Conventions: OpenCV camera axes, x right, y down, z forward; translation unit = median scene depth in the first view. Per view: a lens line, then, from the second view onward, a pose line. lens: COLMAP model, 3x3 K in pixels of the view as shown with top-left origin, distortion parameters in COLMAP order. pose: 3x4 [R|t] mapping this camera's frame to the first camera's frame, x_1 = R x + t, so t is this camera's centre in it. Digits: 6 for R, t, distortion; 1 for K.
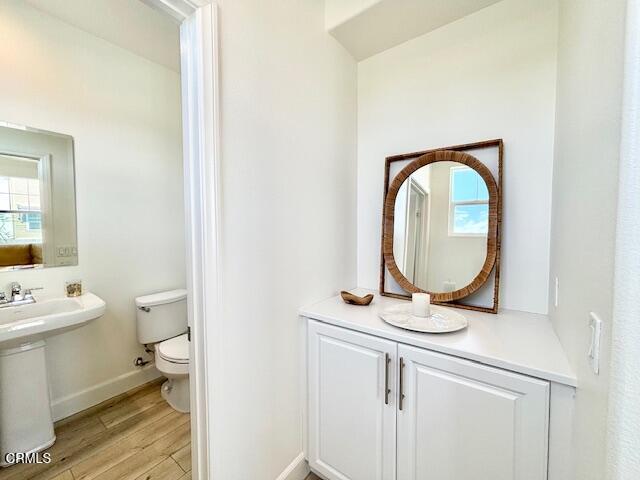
lens RADIAL K [[257.4, 0, 323.7], [0, 257.4, 237.6], [0, 0, 1]] dist [0.004350, -0.001560]
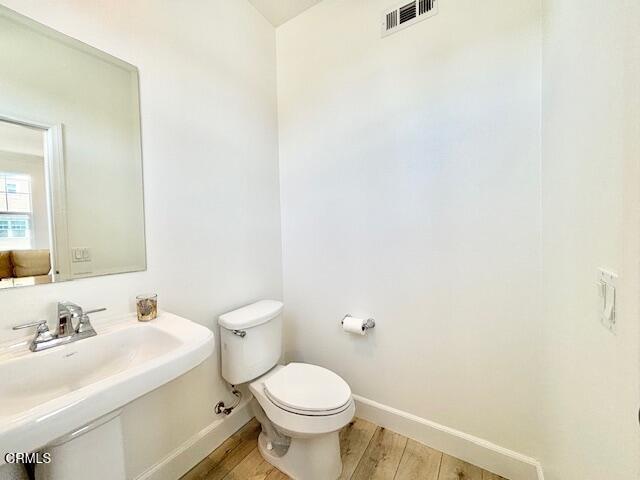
lens RADIAL K [[257.4, 0, 316.0], [0, 257.4, 241.5], [0, 0, 1]] dist [0.004350, -0.001560]
pose [[0.998567, -0.020345, 0.049490, -0.501029], [0.020341, 0.999793, 0.000594, 0.038096], [-0.049492, 0.000414, 0.998774, 0.301358]]
